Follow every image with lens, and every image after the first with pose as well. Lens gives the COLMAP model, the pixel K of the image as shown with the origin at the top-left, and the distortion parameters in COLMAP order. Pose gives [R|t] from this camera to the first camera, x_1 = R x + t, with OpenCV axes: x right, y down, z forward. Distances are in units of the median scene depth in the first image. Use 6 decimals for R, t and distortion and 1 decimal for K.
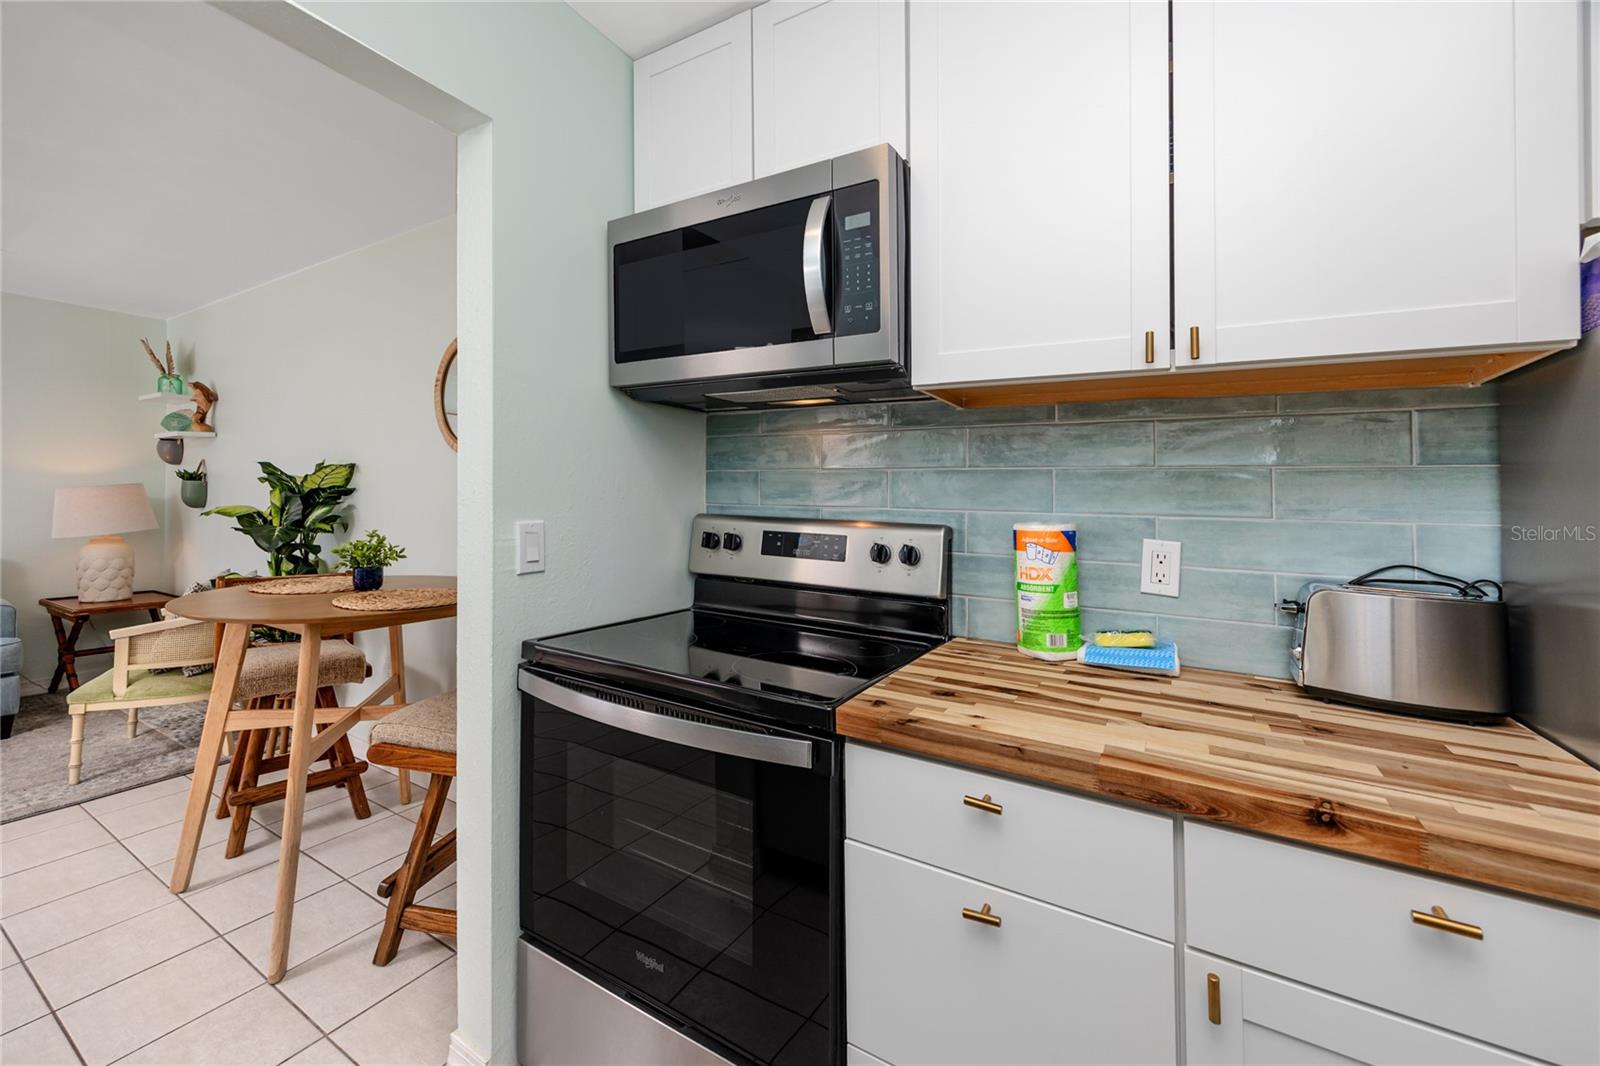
lens RADIAL K [[625.7, 0, 798.2], [0, 625.7, 514.4], [0, 0, 1]] dist [0.002092, 0.000302]
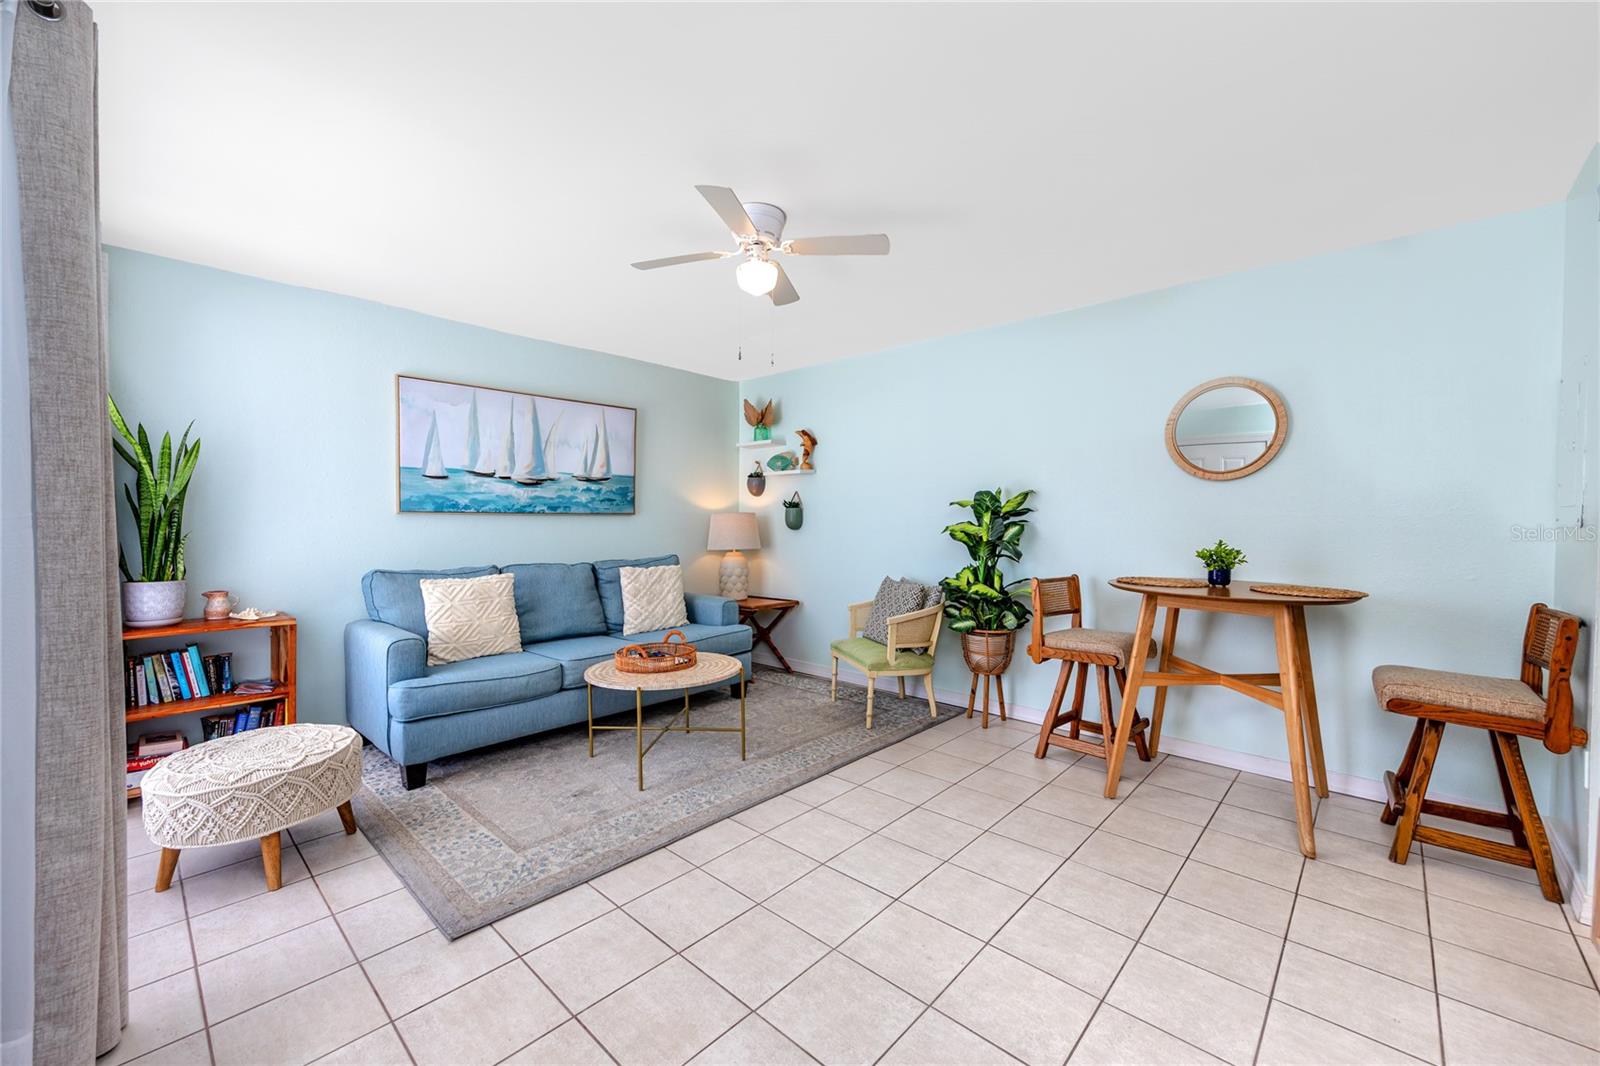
lens RADIAL K [[625.7, 0, 798.2], [0, 625.7, 514.4], [0, 0, 1]] dist [0.002092, 0.000302]
pose [[0.975855, -0.015816, -0.217846, -1.732530], [0.006811, 0.999093, -0.042022, 0.033745], [0.218313, 0.039523, 0.975078, -0.641788]]
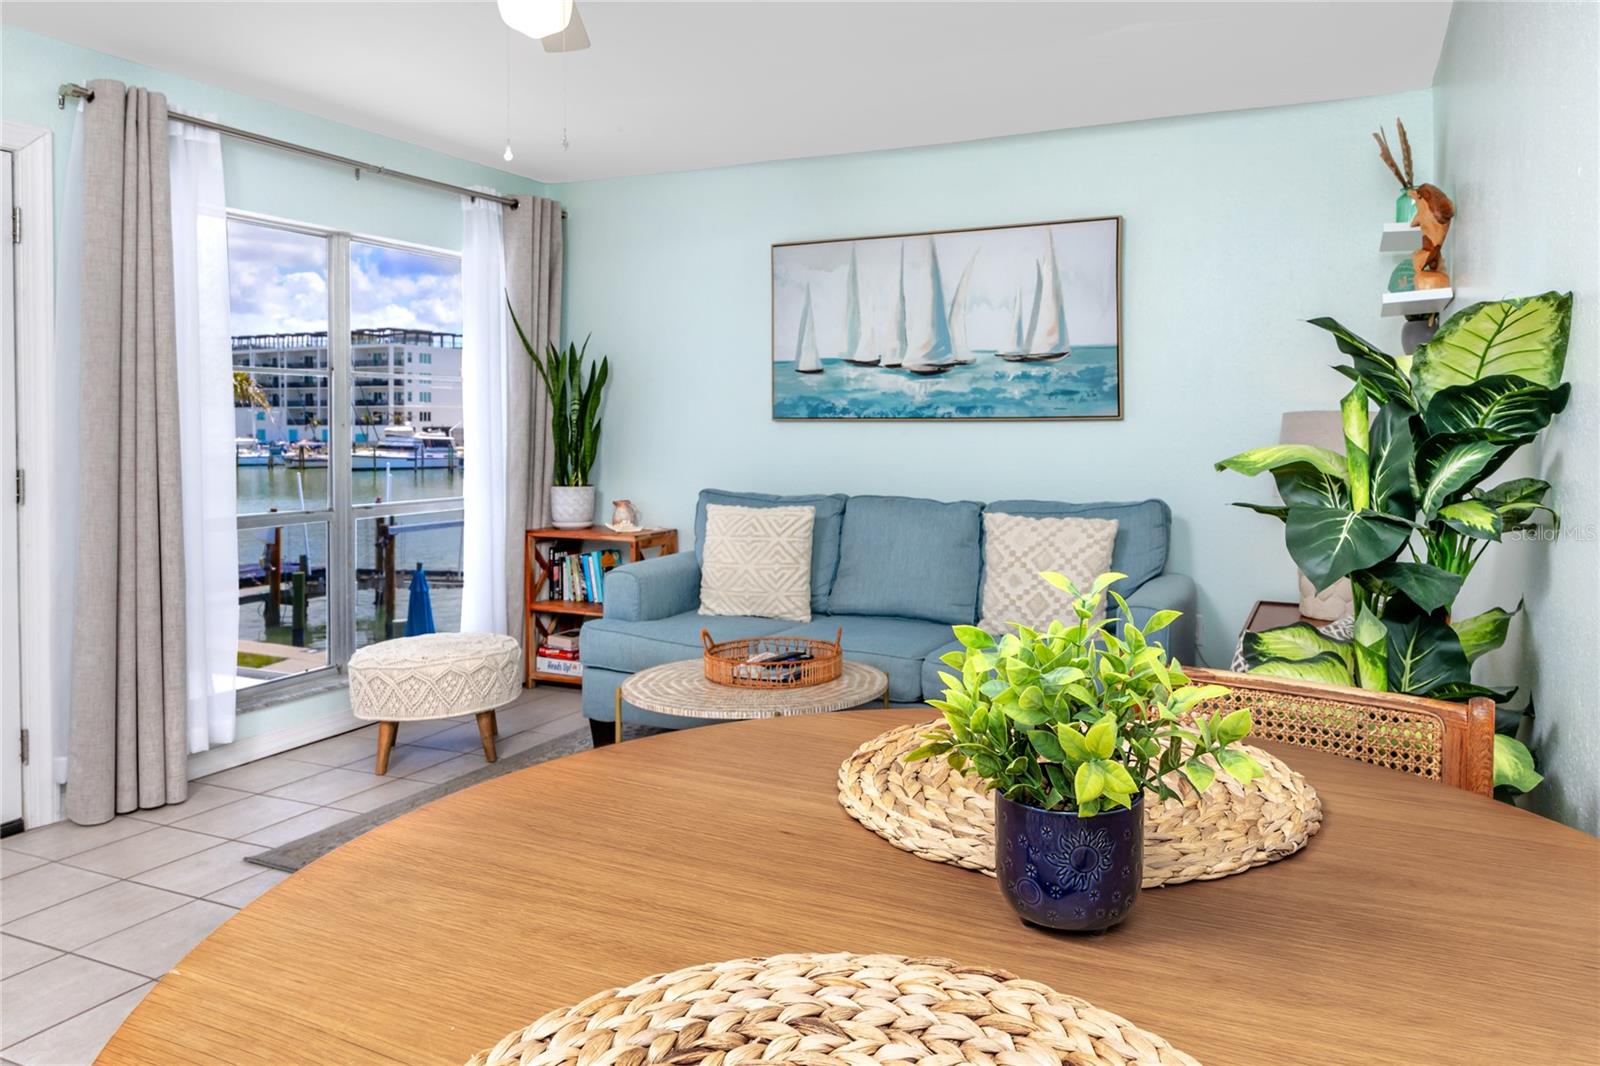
lens RADIAL K [[1060.0, 0, 895.7], [0, 1060.0, 444.2], [0, 0, 1]] dist [0.006713, -0.002329]
pose [[0.133703, 0.001949, -0.991020, -0.556195], [-0.027762, 0.999613, -0.001780, -0.013056], [0.990633, 0.027751, 0.133705, 1.246557]]
